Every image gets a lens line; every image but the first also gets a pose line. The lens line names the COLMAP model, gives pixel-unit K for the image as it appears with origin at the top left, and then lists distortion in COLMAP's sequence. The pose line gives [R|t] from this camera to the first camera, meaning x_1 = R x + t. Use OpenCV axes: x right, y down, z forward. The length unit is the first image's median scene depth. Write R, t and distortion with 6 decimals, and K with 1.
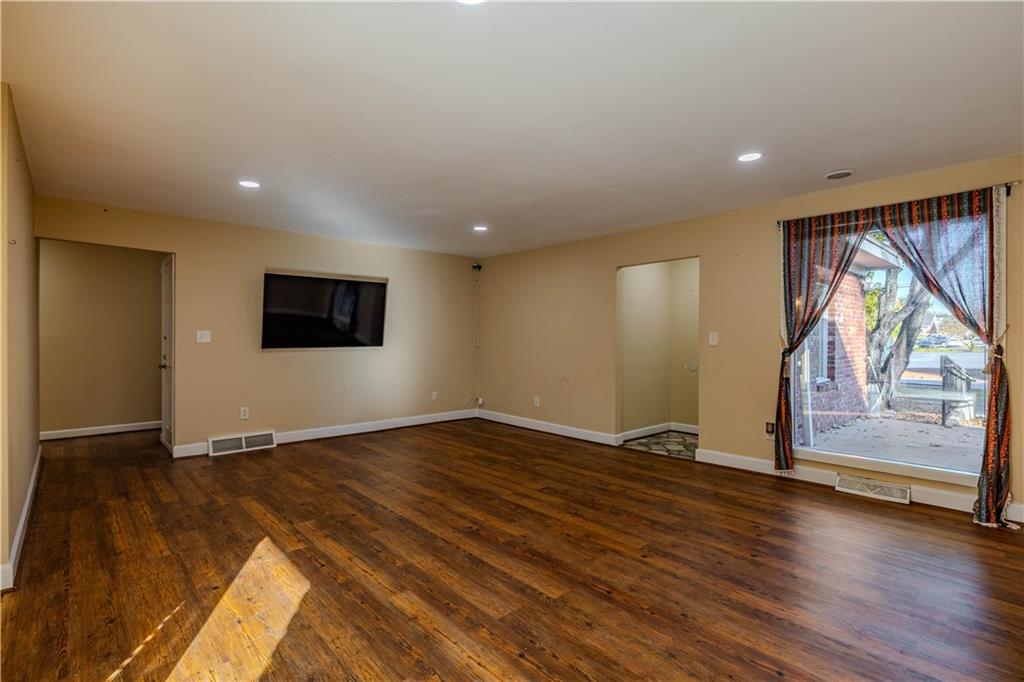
lens RADIAL K [[490.2, 0, 509.7], [0, 490.2, 337.9], [0, 0, 1]] dist [0.001441, -0.000009]
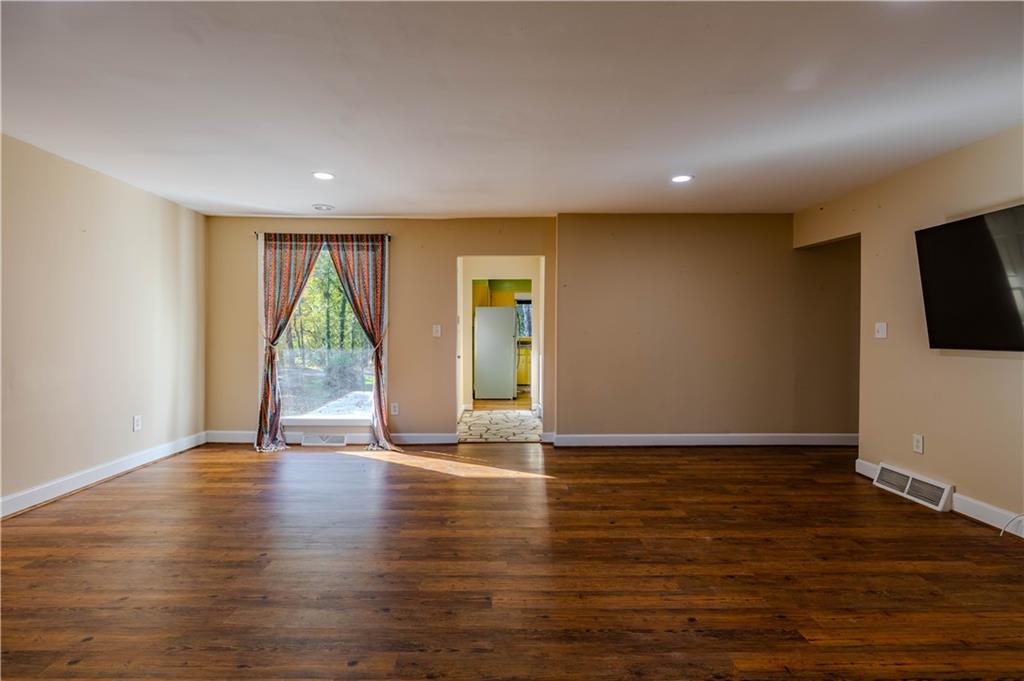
lens RADIAL K [[530.5, 0, 512.6], [0, 530.5, 335.1], [0, 0, 1]] dist [-0.003781, -0.000538]
pose [[-0.676436, -0.002191, -0.736498, 0.462697], [-0.005464, 0.999983, 0.002043, 0.007389], [0.736481, 0.005406, -0.676437, 1.343916]]
